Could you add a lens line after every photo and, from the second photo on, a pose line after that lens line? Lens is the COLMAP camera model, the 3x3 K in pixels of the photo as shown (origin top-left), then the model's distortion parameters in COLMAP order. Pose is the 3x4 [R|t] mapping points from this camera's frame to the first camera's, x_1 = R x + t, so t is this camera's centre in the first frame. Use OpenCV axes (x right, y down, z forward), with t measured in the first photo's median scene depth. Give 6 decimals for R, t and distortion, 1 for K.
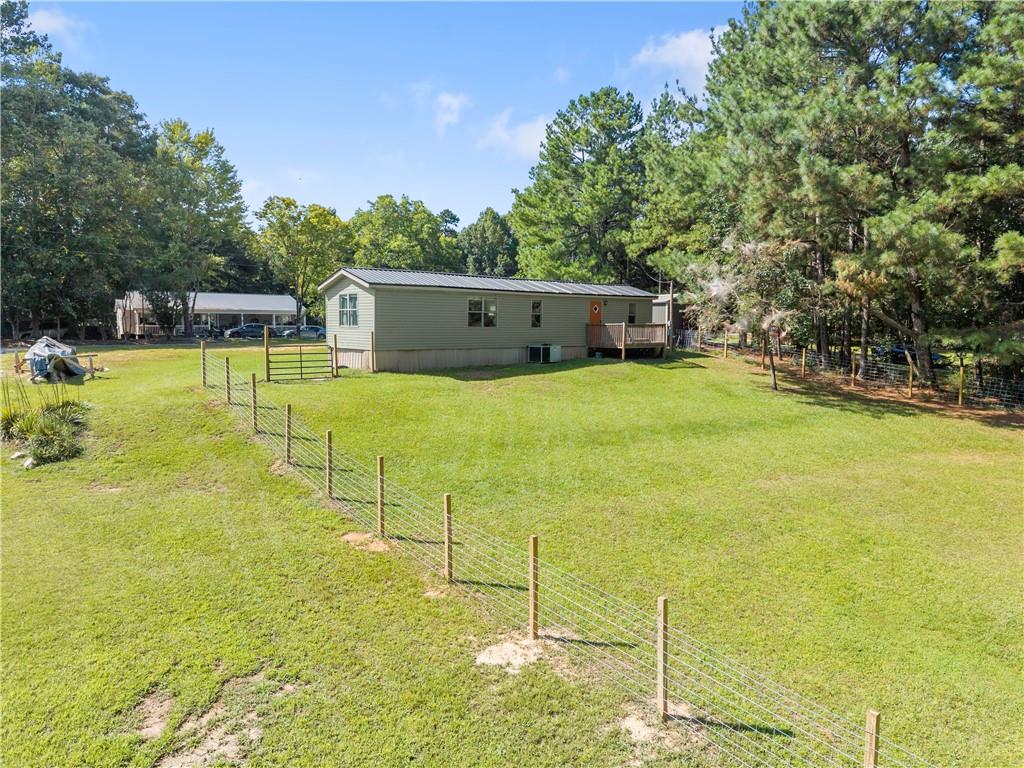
lens RADIAL K [[679.7, 0, 512.0], [0, 679.7, 384.0], [0, 0, 1]] dist [0.067488, -0.063255]
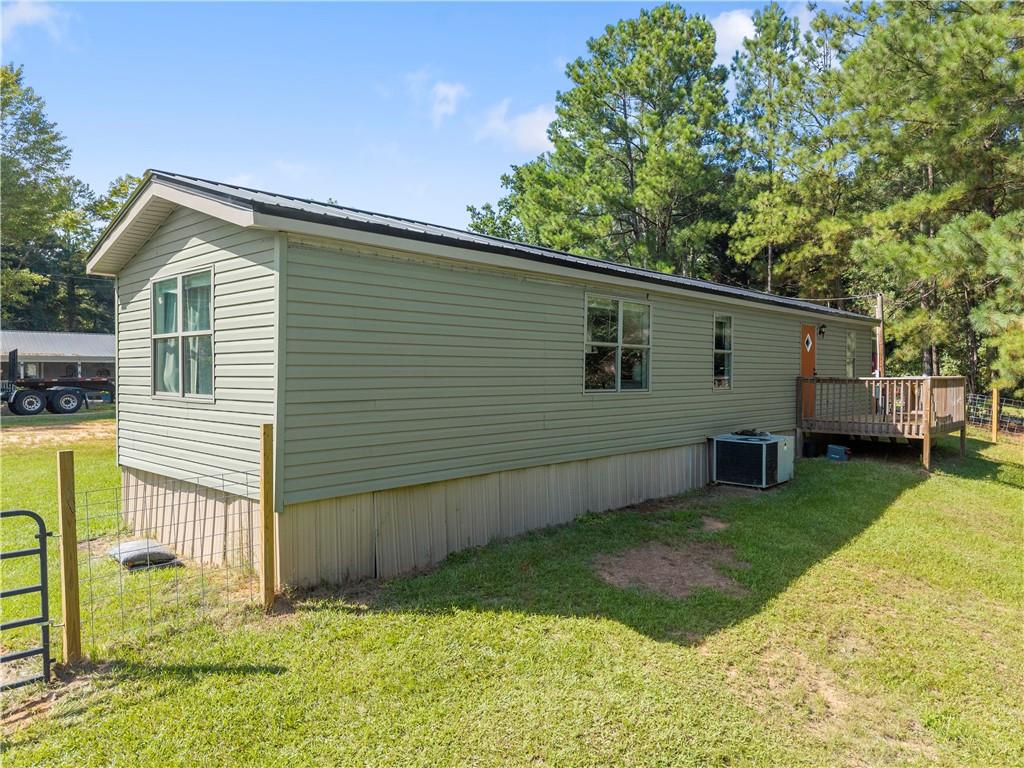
lens RADIAL K [[679.7, 0, 512.0], [0, 679.7, 384.0], [0, 0, 1]] dist [0.067488, -0.063255]
pose [[0.993197, -0.007278, 0.116216, -0.125940], [0.015527, 0.997410, -0.070234, -0.060853], [-0.115404, 0.071560, 0.990738, 0.638043]]
